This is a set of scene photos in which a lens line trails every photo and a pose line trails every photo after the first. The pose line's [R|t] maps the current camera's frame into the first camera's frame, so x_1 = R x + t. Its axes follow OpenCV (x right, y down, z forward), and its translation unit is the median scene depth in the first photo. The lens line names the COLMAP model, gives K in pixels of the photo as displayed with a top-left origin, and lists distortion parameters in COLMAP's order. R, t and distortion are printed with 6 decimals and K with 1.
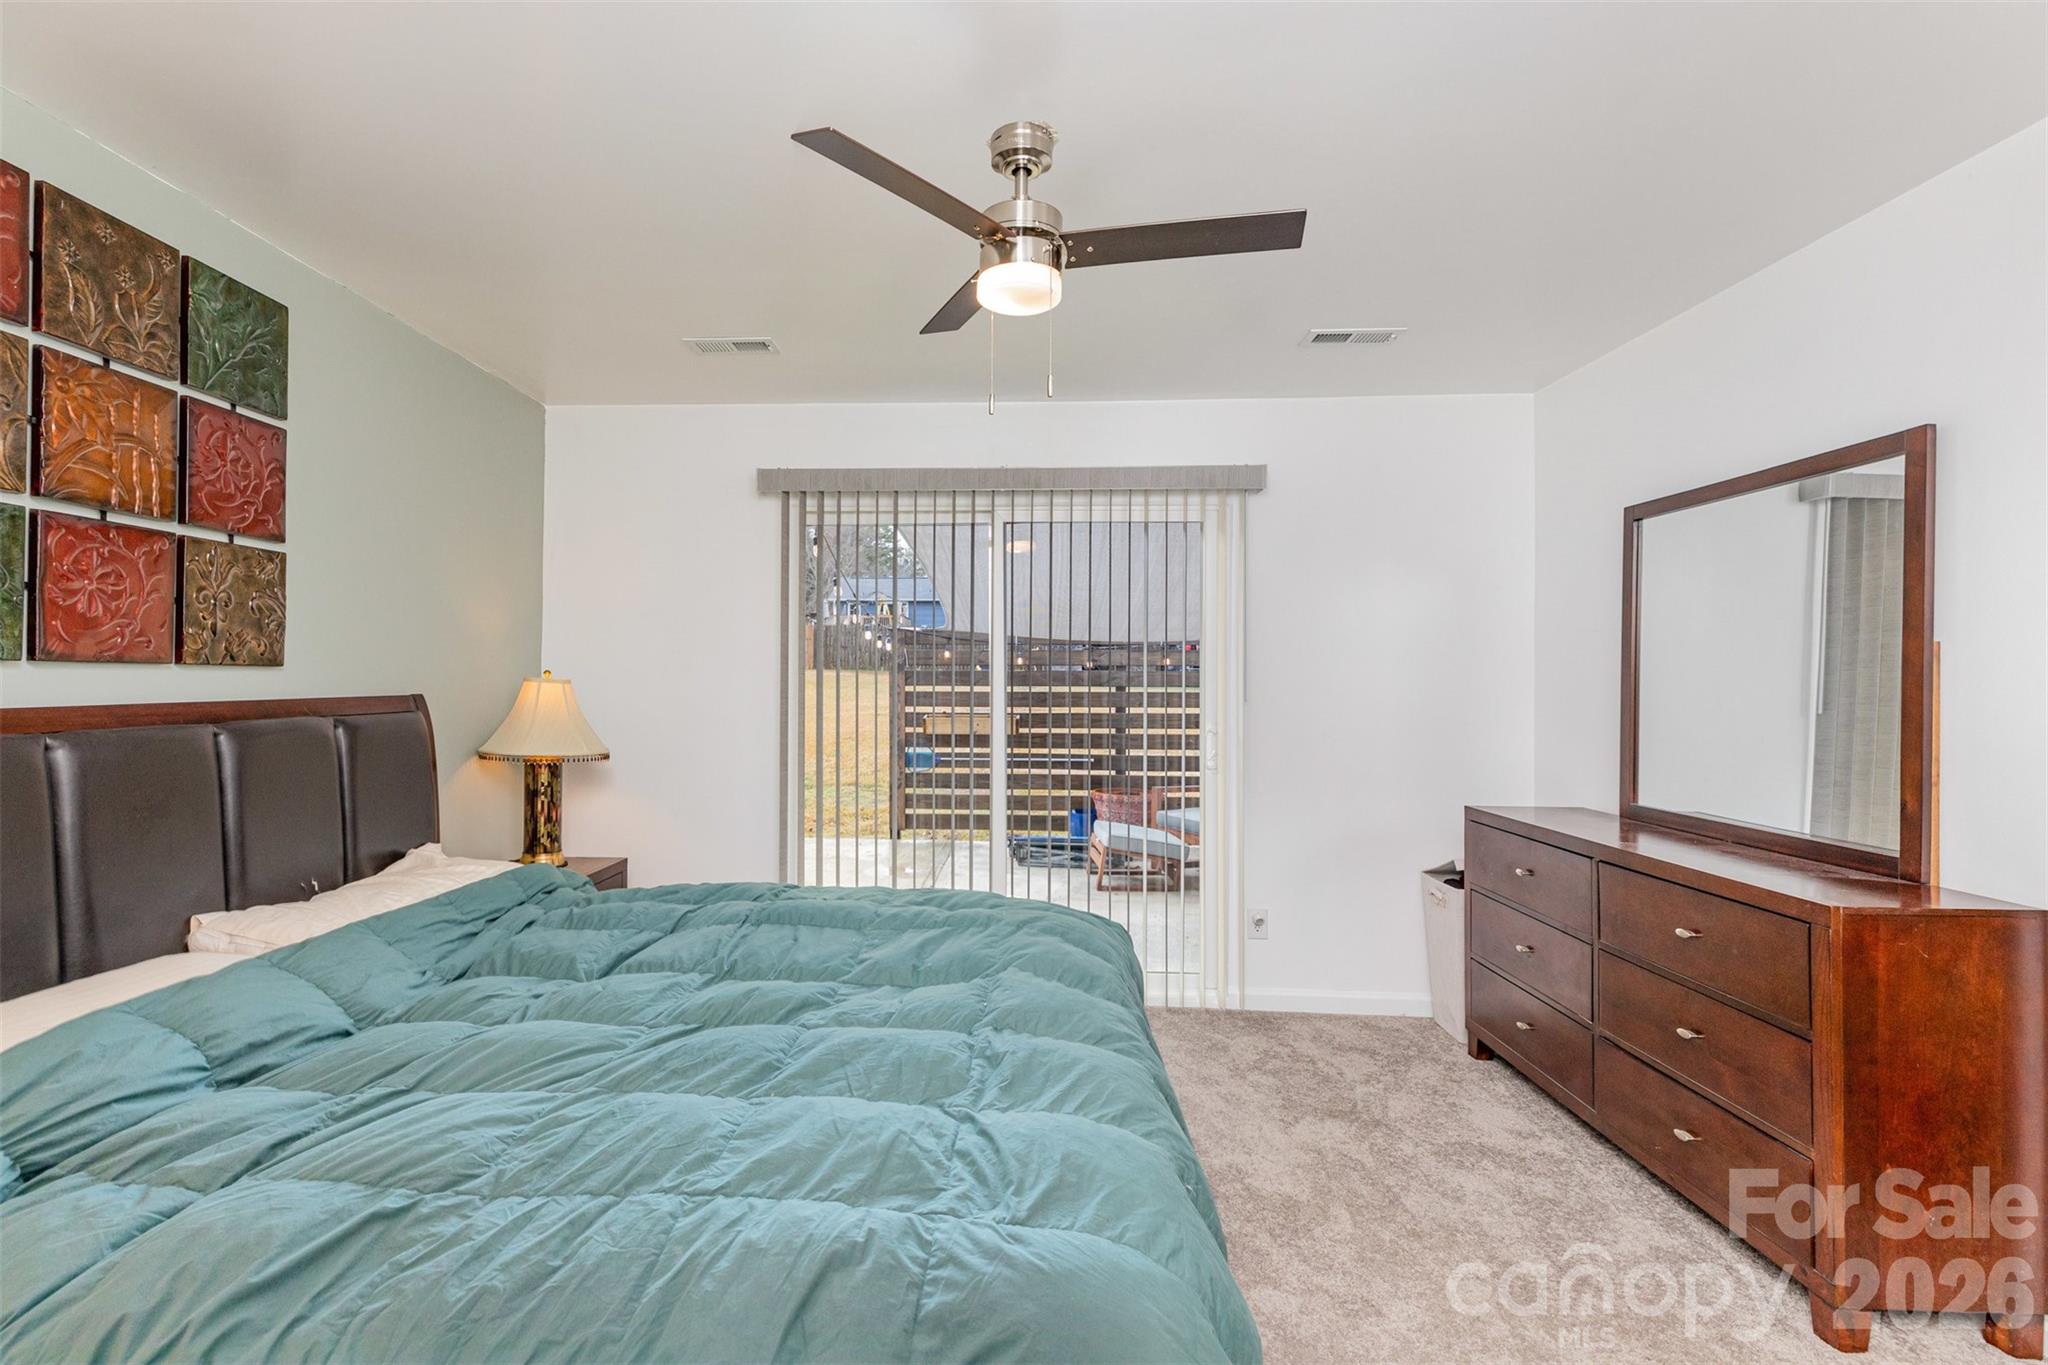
lens RADIAL K [[943.8, 0, 1020.4], [0, 943.8, 660.7], [0, 0, 1]] dist [-0.000323, -0.000056]
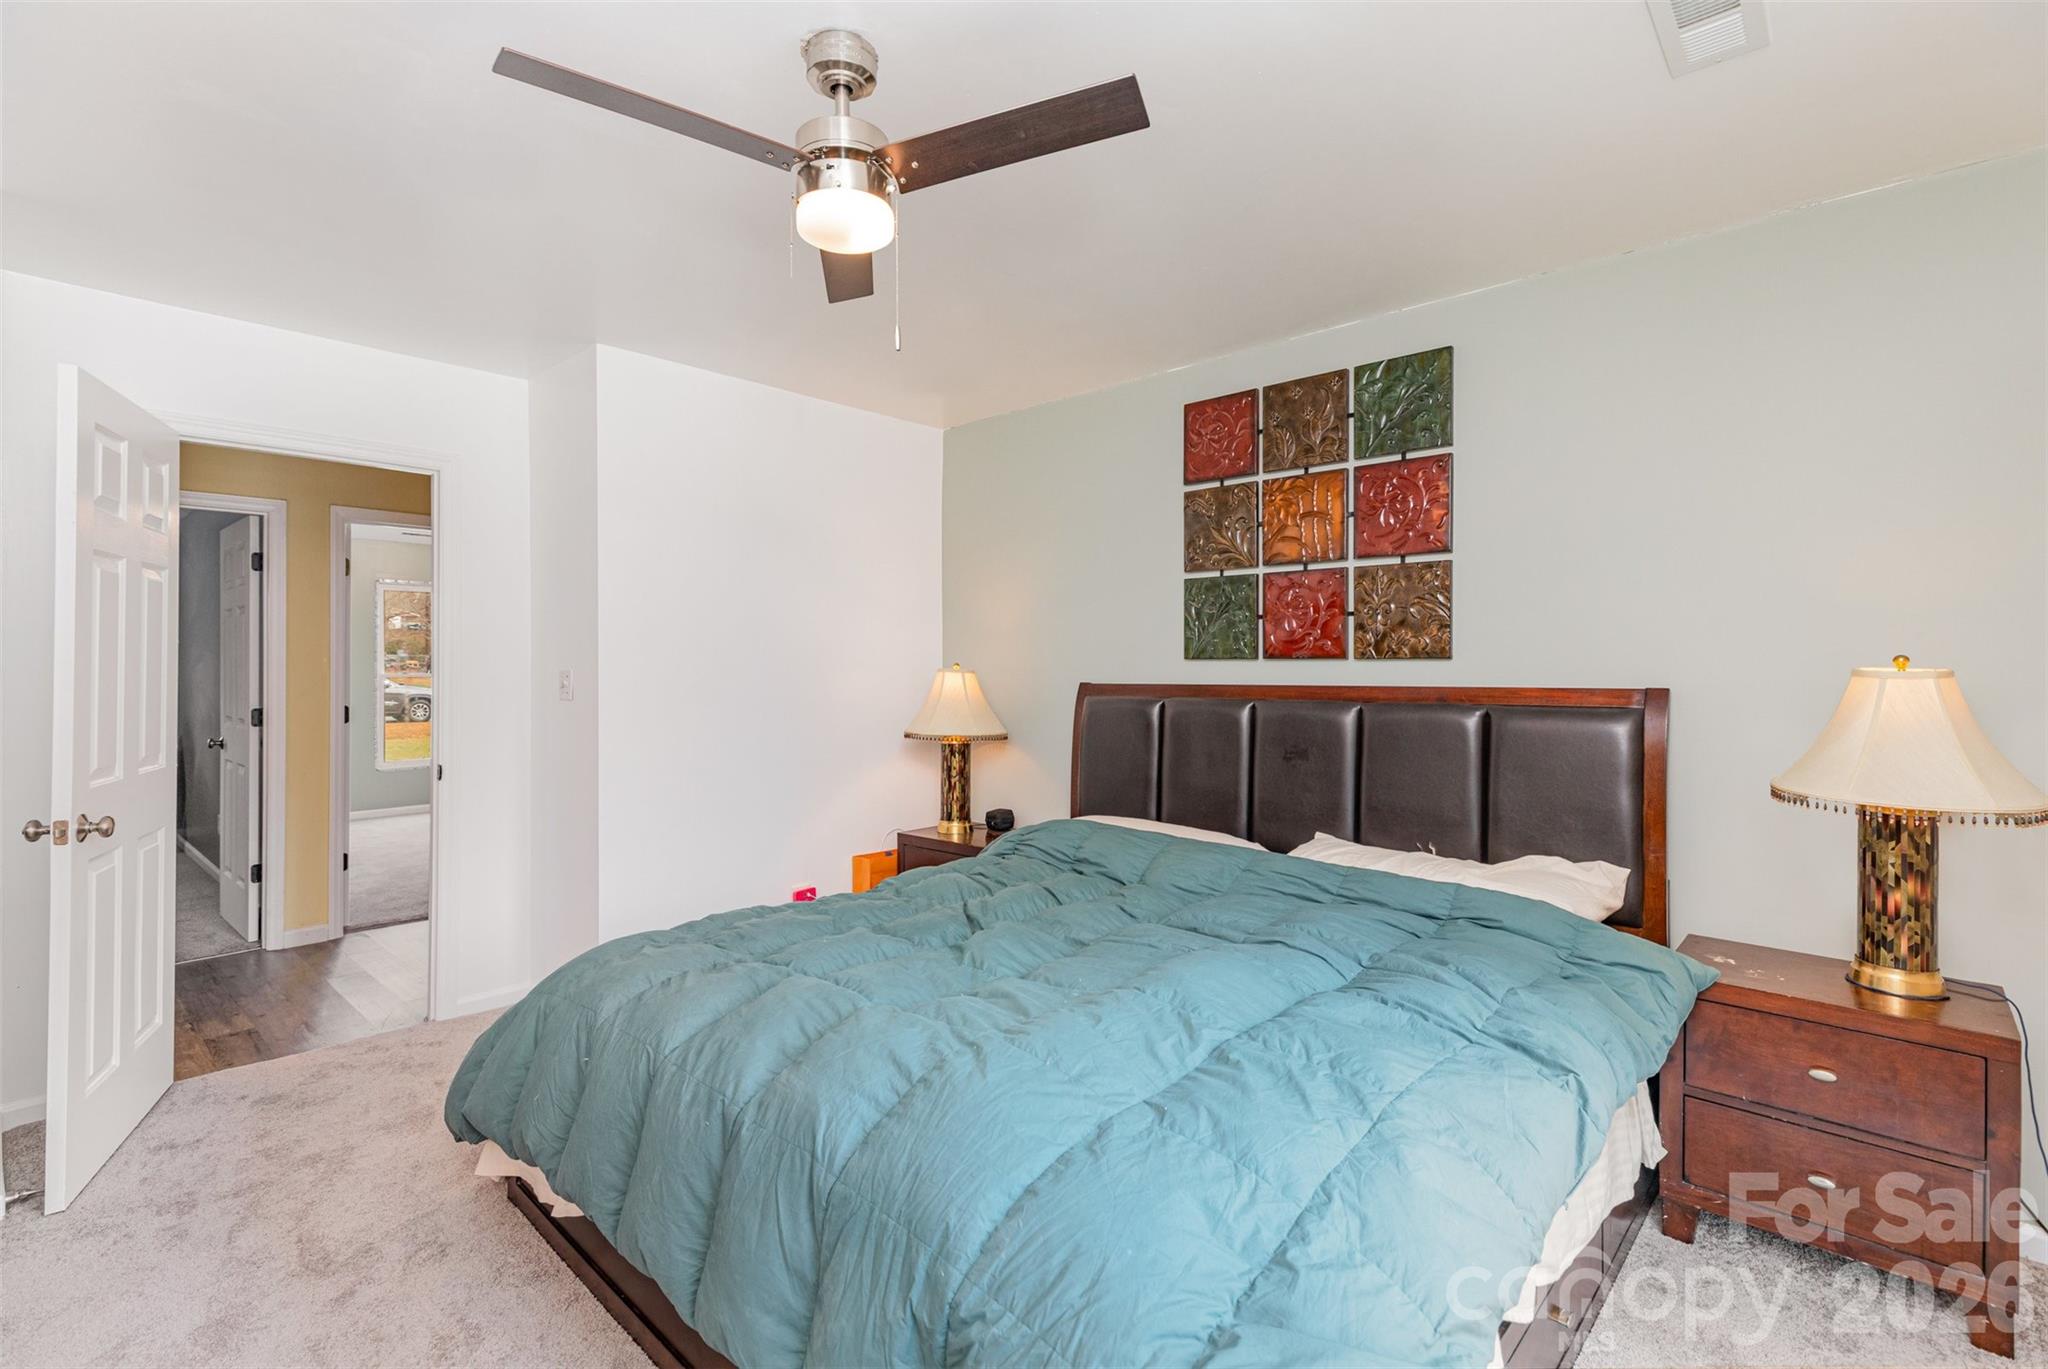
lens RADIAL K [[943.8, 0, 1020.4], [0, 943.8, 662.7], [0, 0, 1]] dist [-0.000323, -0.000056]
pose [[-0.696962, -0.006617, -0.717077, 0.455103], [0.008685, 0.999806, -0.017667, 0.029581], [0.717055, -0.018541, -0.696770, 1.574102]]
